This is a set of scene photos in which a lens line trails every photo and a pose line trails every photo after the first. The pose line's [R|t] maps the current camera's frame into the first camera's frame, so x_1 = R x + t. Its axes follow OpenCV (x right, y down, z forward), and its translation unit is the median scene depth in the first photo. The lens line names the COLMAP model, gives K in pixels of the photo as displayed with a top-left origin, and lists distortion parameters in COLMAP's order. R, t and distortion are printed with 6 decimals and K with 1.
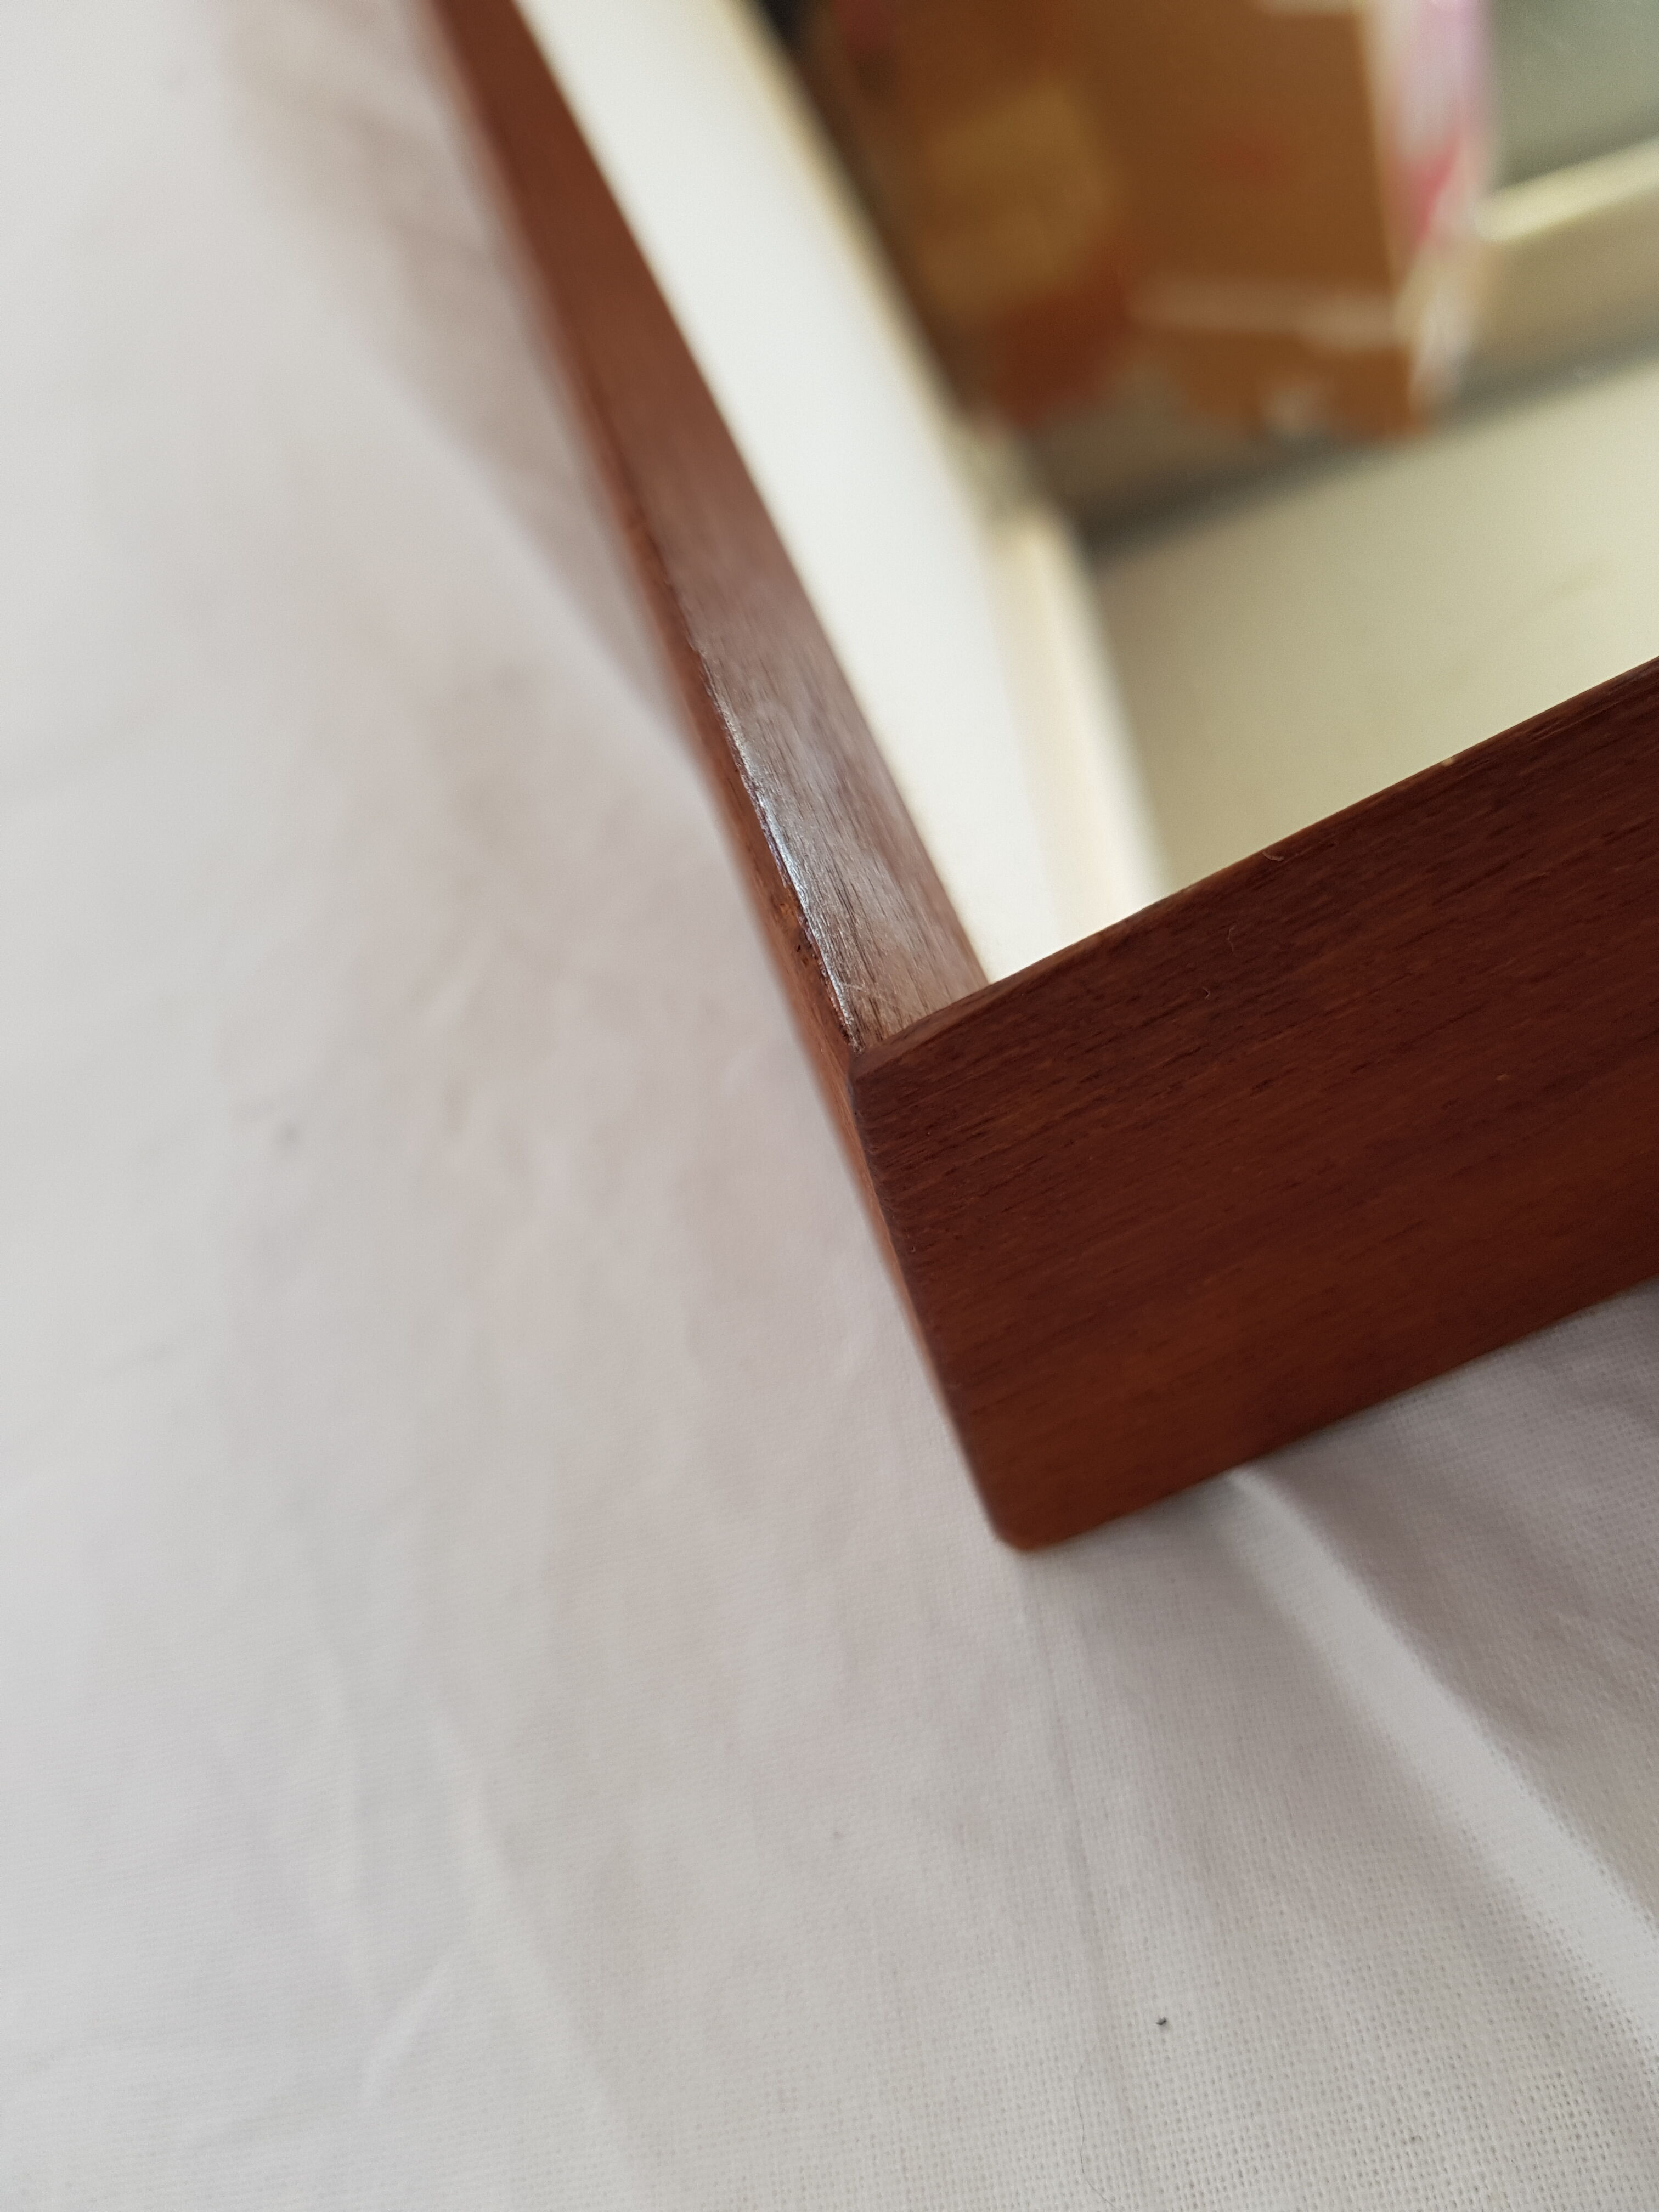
lens RADIAL K [[1873.1, 0, 829.5], [0, 1873.1, 1106.0], [0, 0, 1]] dist [0.145053, -0.351929]
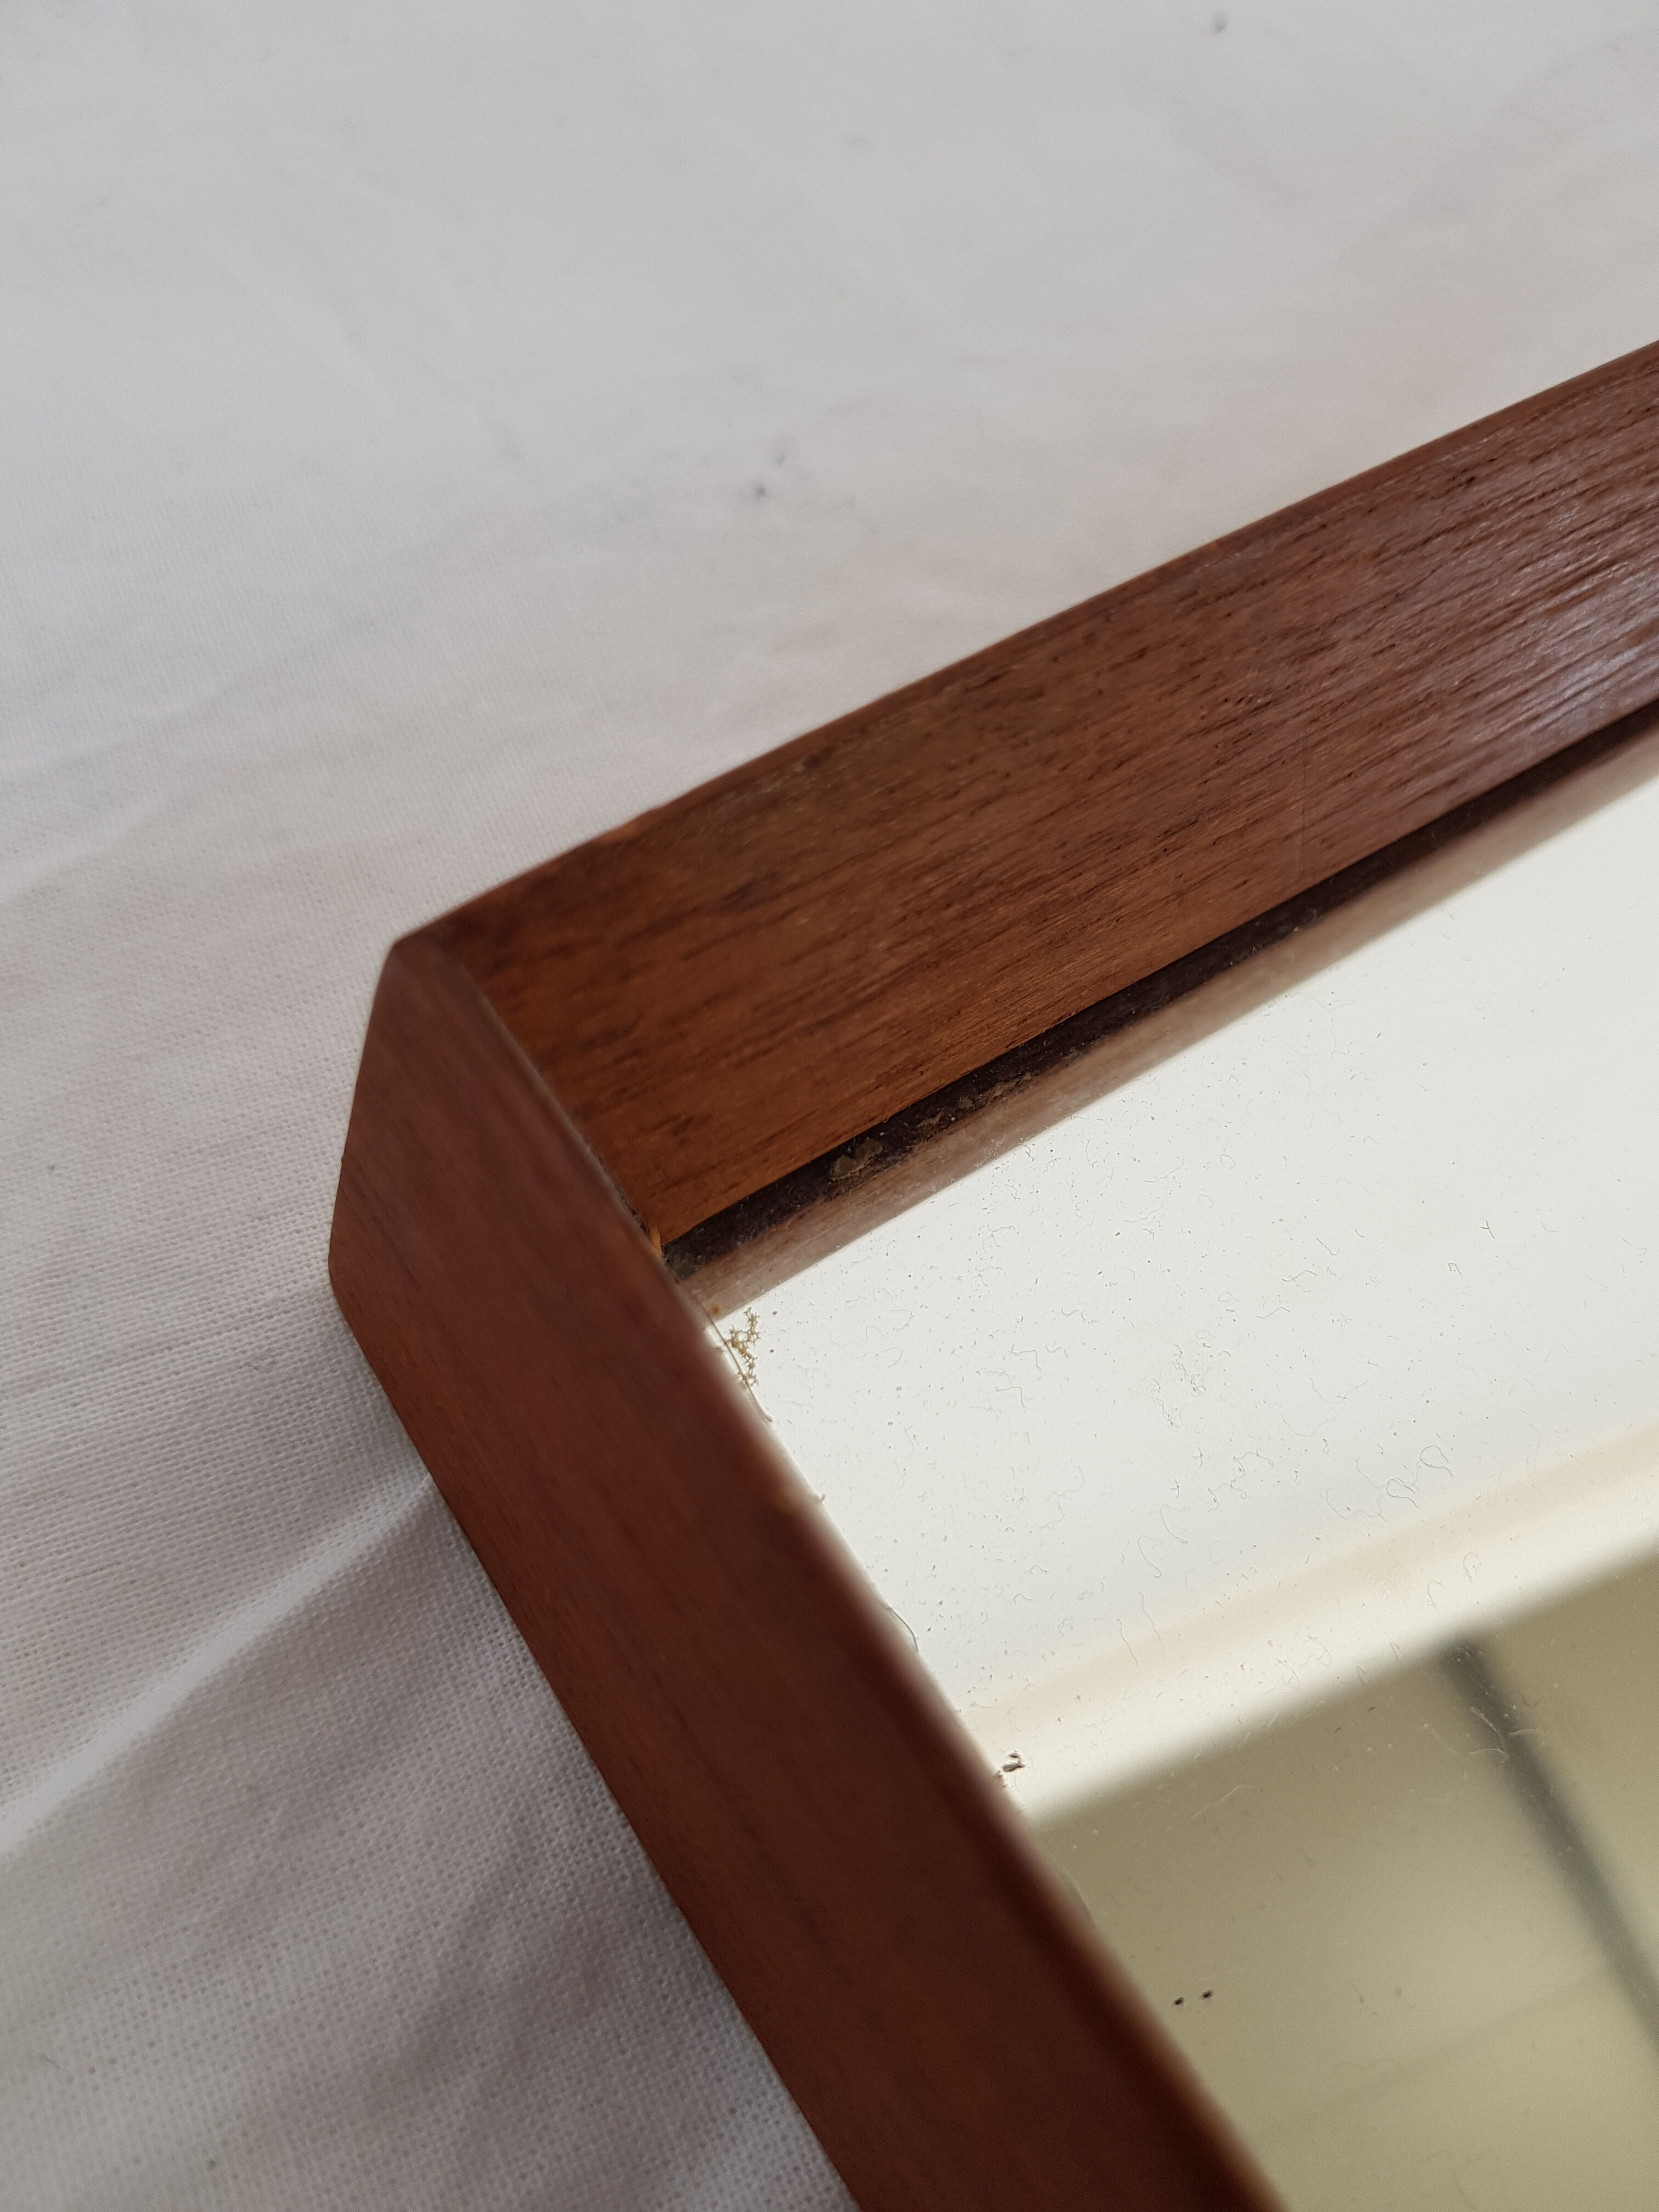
lens RADIAL K [[1873.1, 0, 829.5], [0, 1873.1, 1106.0], [0, 0, 1]] dist [0.145053, -0.351929]
pose [[0.225808, 0.965591, -0.129013, 0.222951], [-0.892541, 0.258131, 0.369781, -0.445041], [0.390360, 0.031650, 0.920118, 0.194676]]
